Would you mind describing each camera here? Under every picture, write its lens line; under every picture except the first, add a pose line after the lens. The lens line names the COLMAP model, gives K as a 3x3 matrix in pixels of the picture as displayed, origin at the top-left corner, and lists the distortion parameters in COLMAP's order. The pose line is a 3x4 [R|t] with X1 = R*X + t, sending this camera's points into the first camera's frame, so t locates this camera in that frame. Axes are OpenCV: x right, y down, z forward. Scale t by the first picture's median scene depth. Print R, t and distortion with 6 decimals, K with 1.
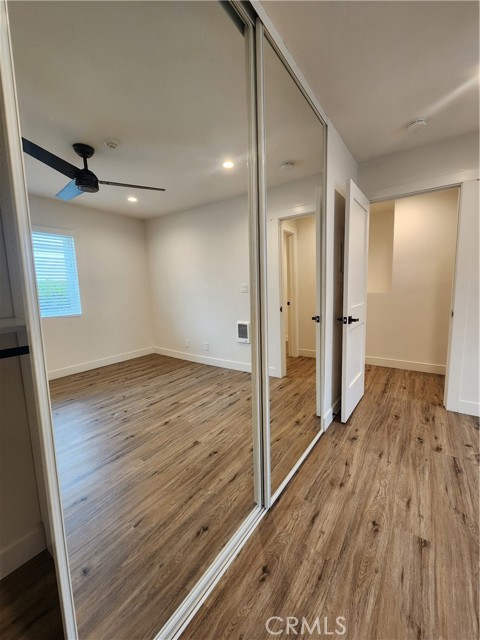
lens RADIAL K [[260.8, 0, 244.2], [0, 260.8, 317.4], [0, 0, 1]] dist [0.003065, -0.002441]
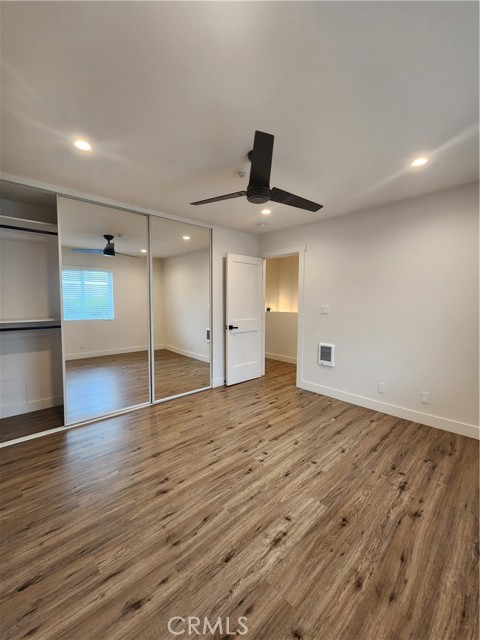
lens RADIAL K [[260.8, 0, 237.9], [0, 260.8, 320.9], [0, 0, 1]] dist [0.003065, -0.002441]
pose [[0.975717, 0.041300, -0.215105, 0.572546], [-0.048805, 0.998367, -0.029693, 0.010893], [0.213528, 0.039471, 0.976139, -0.507909]]
